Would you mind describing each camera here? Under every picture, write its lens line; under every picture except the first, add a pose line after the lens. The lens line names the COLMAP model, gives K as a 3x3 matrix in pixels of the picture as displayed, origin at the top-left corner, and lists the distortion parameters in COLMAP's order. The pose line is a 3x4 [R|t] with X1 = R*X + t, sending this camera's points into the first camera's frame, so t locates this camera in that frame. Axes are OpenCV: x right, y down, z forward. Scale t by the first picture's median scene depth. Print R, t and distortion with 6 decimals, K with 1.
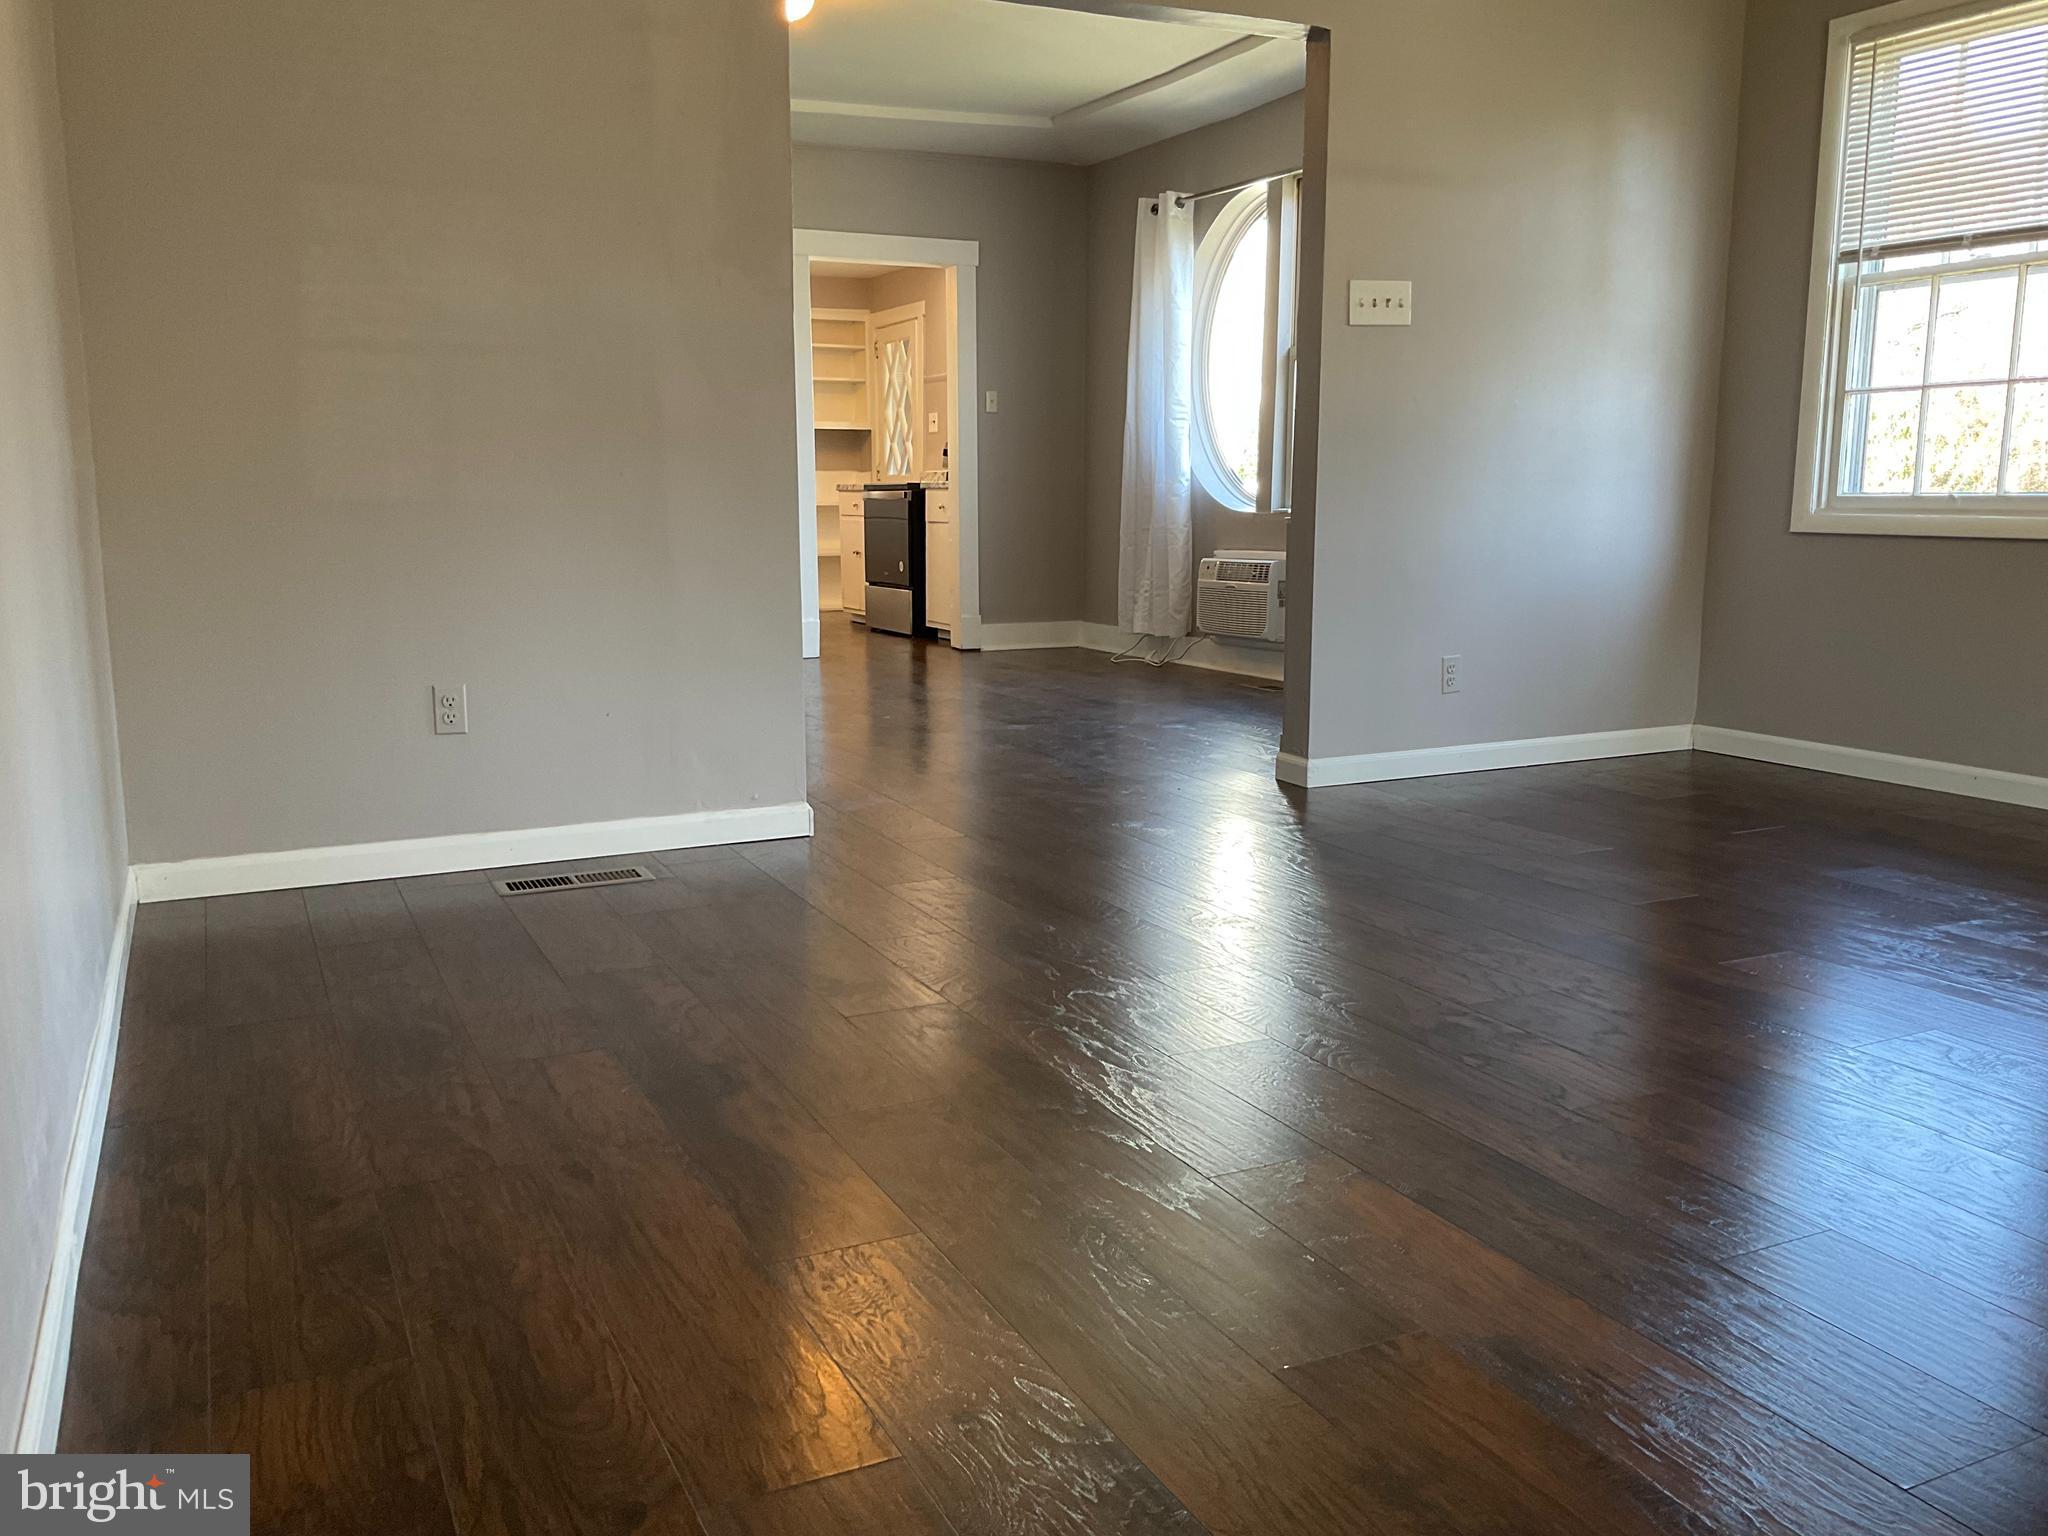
lens RADIAL K [[1638.0, 0, 1045.8], [0, 1638.0, 761.0], [0, 0, 1]] dist [0.064966, -0.148843]
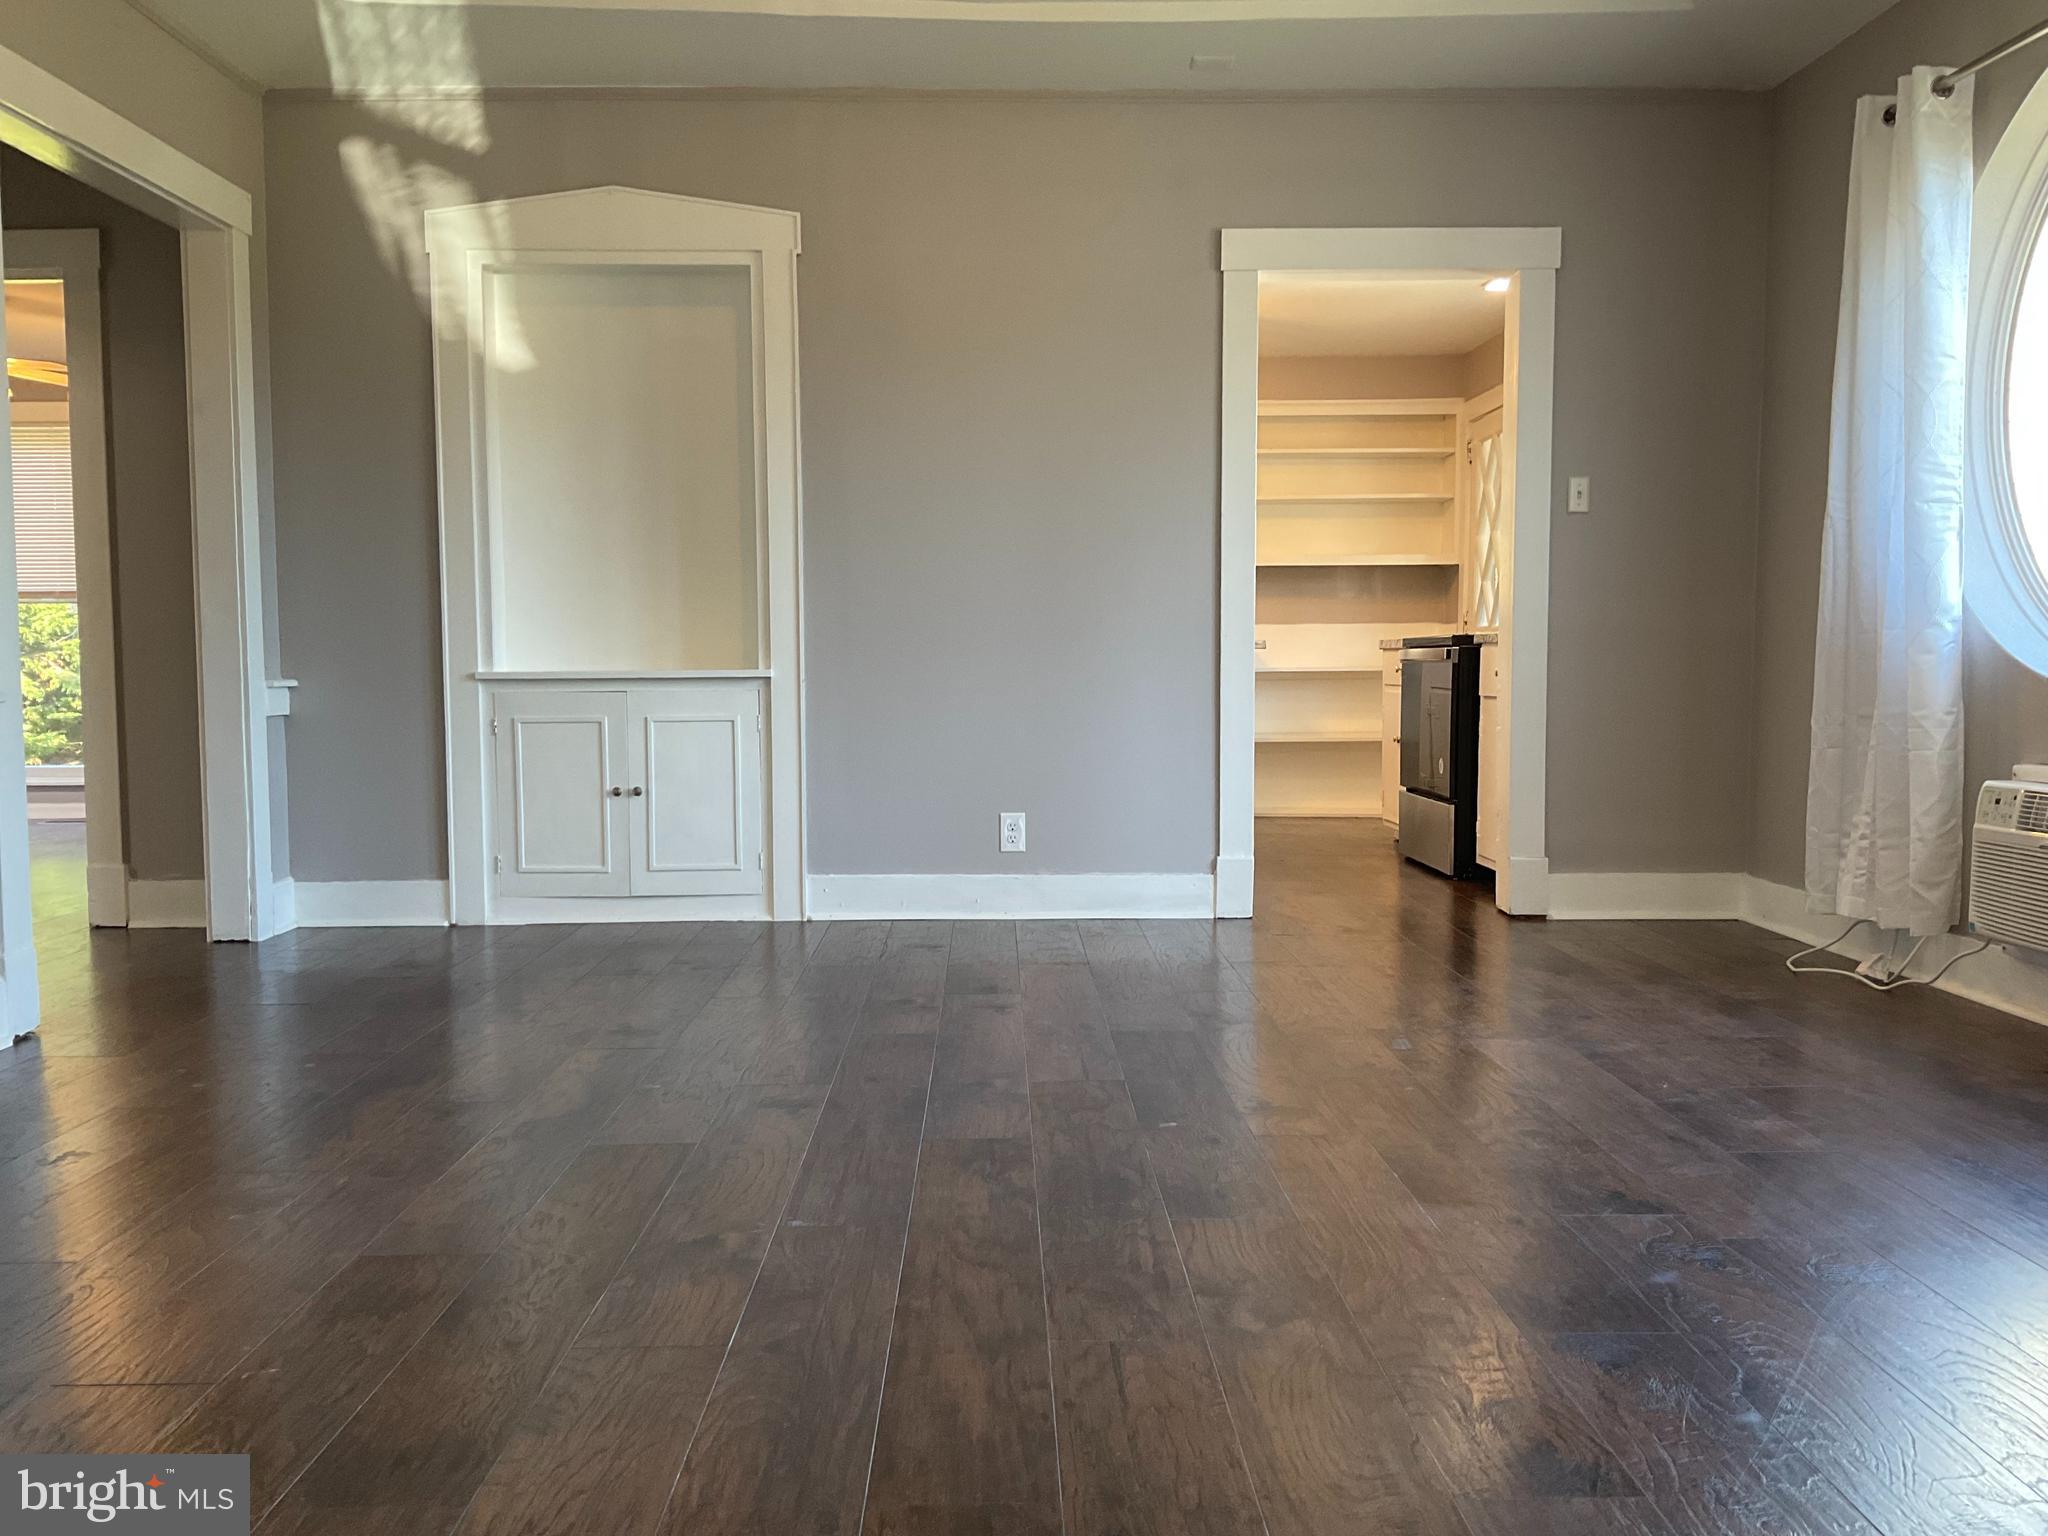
lens RADIAL K [[1638.0, 0, 1045.8], [0, 1638.0, 761.0], [0, 0, 1]] dist [0.064966, -0.148843]
pose [[0.906478, 0.025014, -0.421512, 0.046553], [-0.066071, 0.994350, -0.083081, -0.067490], [0.417052, 0.103161, 0.903009, 0.426021]]
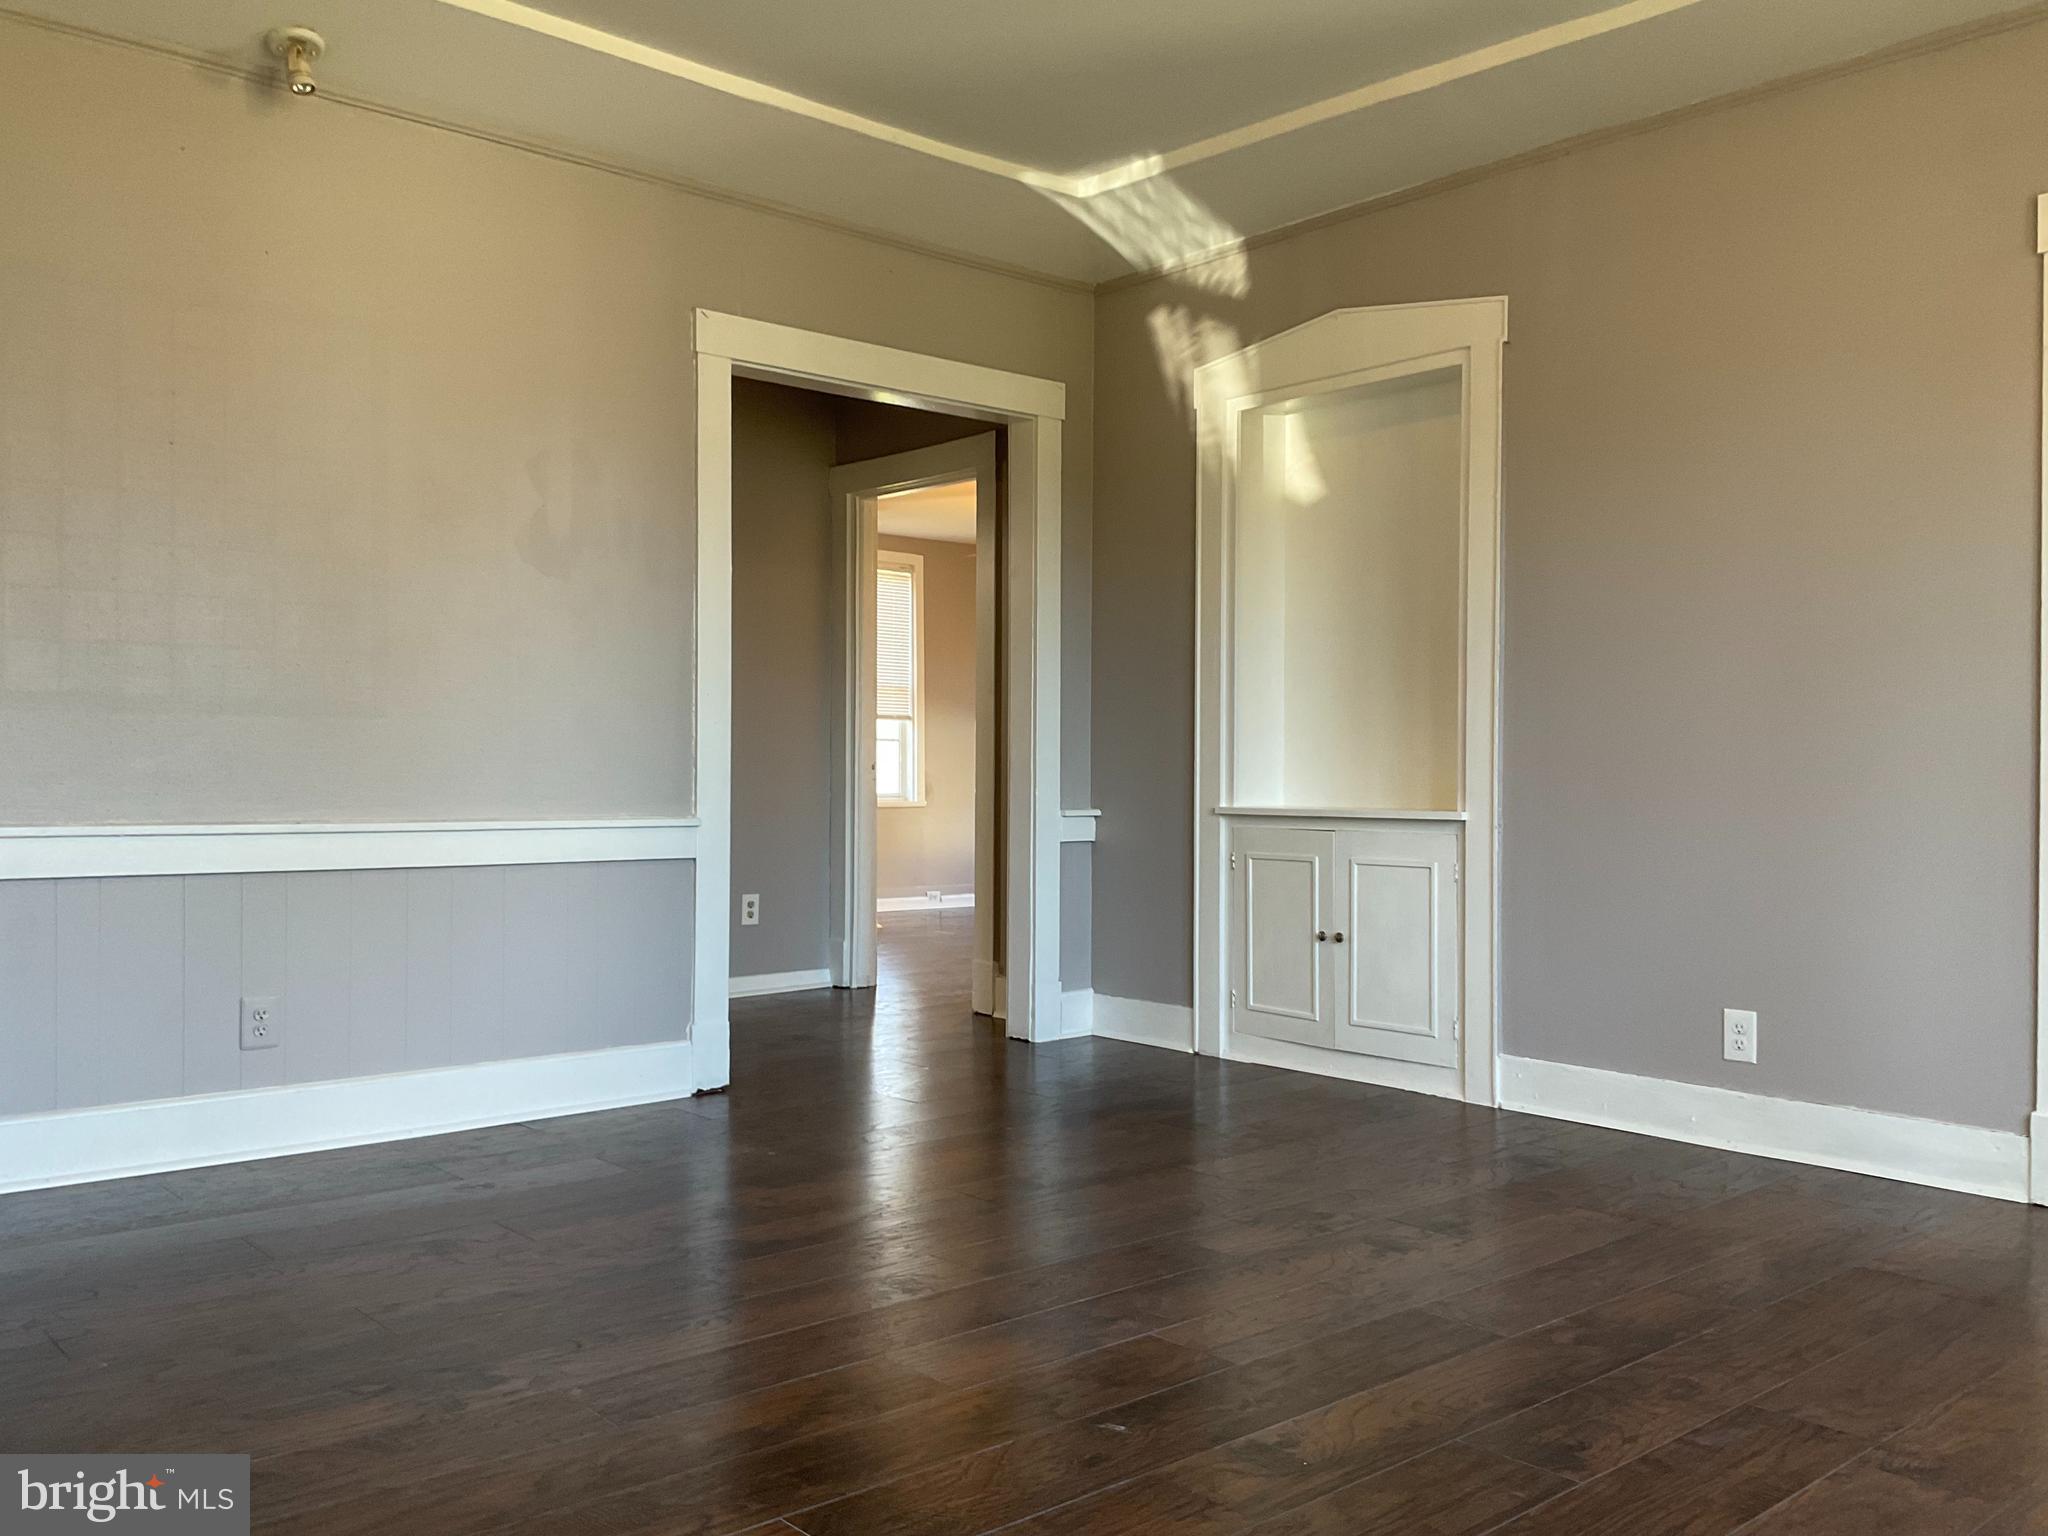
lens RADIAL K [[1689.6, 0, 992.2], [0, 1689.6, 771.0], [0, 0, 1]] dist [0.008989, -0.000391]
pose [[0.266447, 0.011453, -0.963781, 0.178458], [-0.160995, 0.986411, -0.032786, -0.112799], [0.950309, 0.163899, 0.264670, 0.622280]]
